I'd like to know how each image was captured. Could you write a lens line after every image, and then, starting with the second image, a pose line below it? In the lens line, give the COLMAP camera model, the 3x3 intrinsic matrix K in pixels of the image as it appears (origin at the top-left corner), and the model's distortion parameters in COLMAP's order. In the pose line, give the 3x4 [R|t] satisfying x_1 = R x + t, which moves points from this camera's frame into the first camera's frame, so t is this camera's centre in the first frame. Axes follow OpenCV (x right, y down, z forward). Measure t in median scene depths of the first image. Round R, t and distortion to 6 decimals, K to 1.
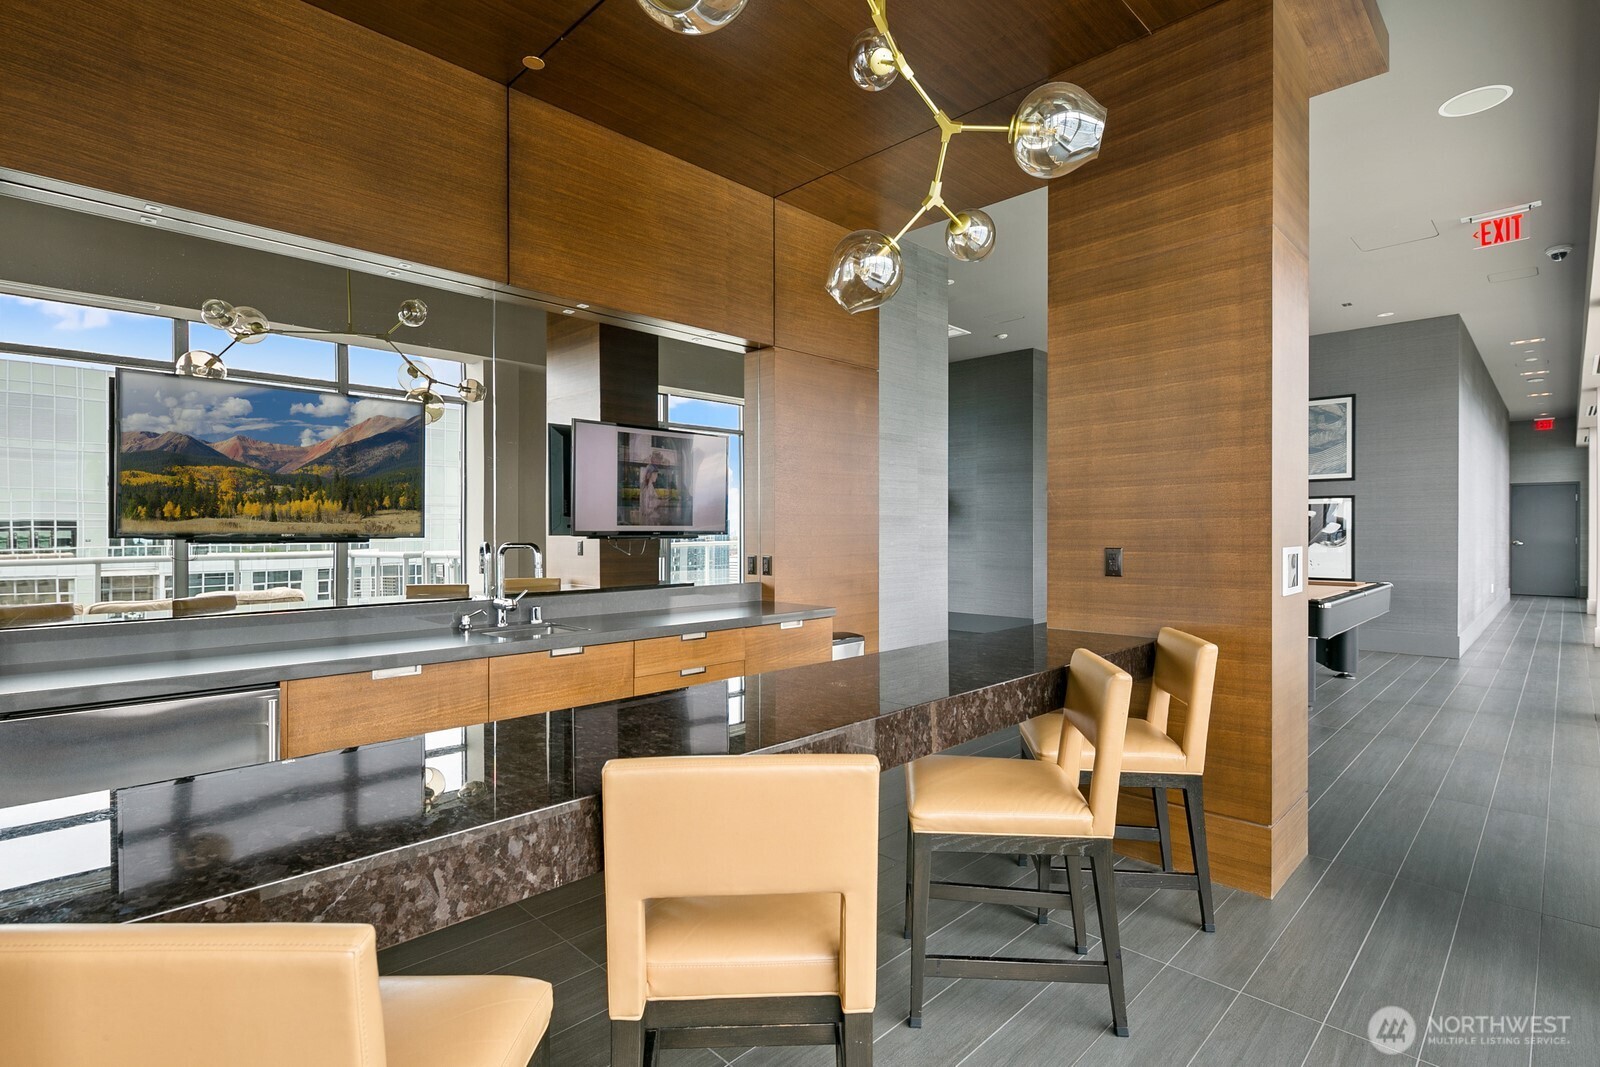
lens RADIAL K [[791.2, 0, 798.3], [0, 791.2, 535.3], [0, 0, 1]] dist [0.001516, -0.001421]
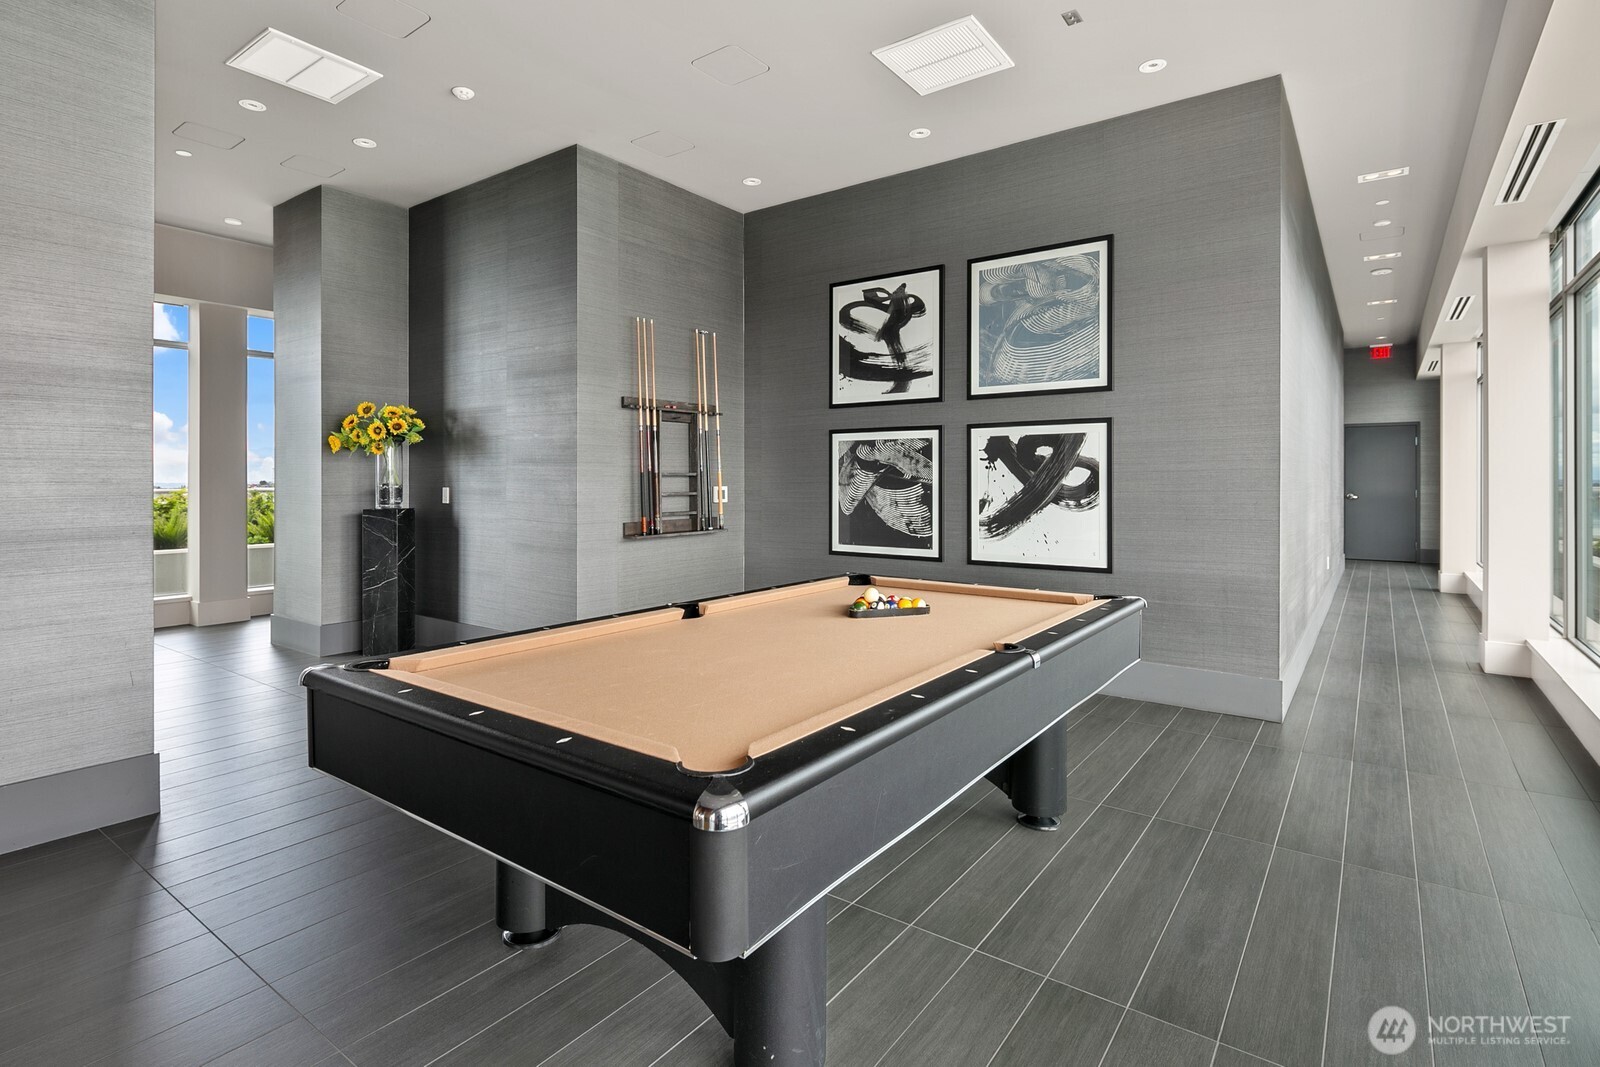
lens RADIAL K [[791.2, 0, 812.8], [0, 791.2, 480.7], [0, 0, 1]] dist [0.001516, -0.001421]
pose [[0.988723, 0.001770, 0.149744, 0.364822], [-0.000732, 0.999975, -0.006988, -0.002358], [-0.149752, 0.006800, 0.988700, 0.428035]]
